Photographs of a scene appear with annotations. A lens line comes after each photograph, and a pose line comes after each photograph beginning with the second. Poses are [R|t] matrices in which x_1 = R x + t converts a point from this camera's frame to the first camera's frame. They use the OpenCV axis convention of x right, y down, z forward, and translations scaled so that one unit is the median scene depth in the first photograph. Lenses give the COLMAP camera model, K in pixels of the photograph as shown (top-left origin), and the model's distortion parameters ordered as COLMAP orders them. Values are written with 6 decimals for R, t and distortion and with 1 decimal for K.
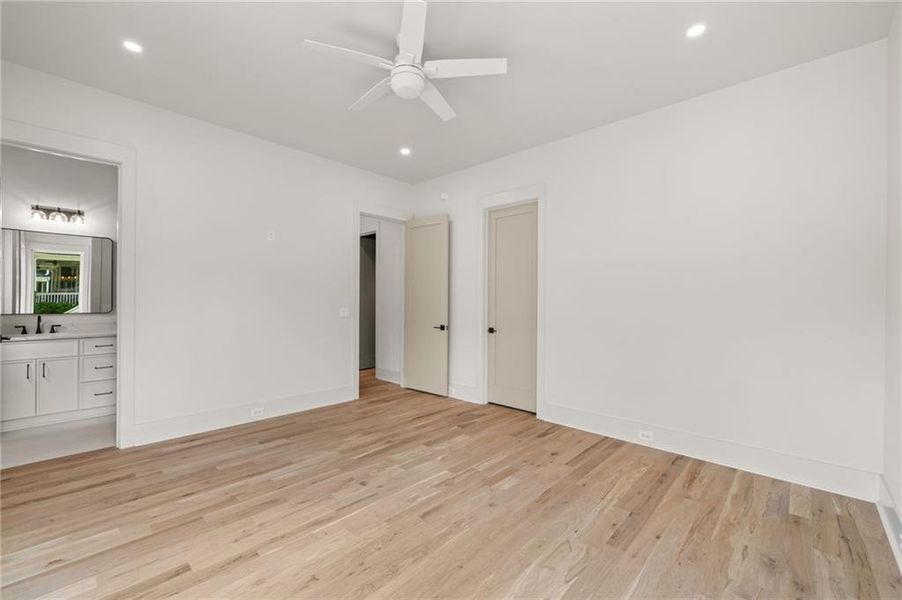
lens RADIAL K [[369.3, 0, 454.8], [0, 369.3, 305.7], [0, 0, 1]] dist [0.000568, 0.000758]
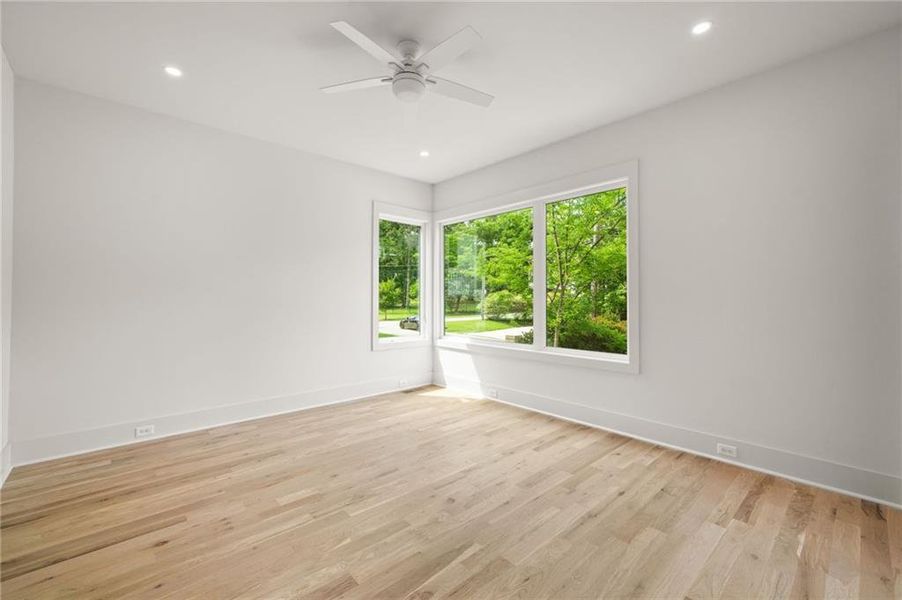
lens RADIAL K [[369.3, 0, 453.1], [0, 369.3, 296.8], [0, 0, 1]] dist [0.000568, 0.000758]
pose [[-0.996256, -0.007568, 0.086121, -0.323255], [-0.006361, 0.999878, 0.014276, -0.030106], [-0.086218, 0.013675, -0.996182, 1.877181]]
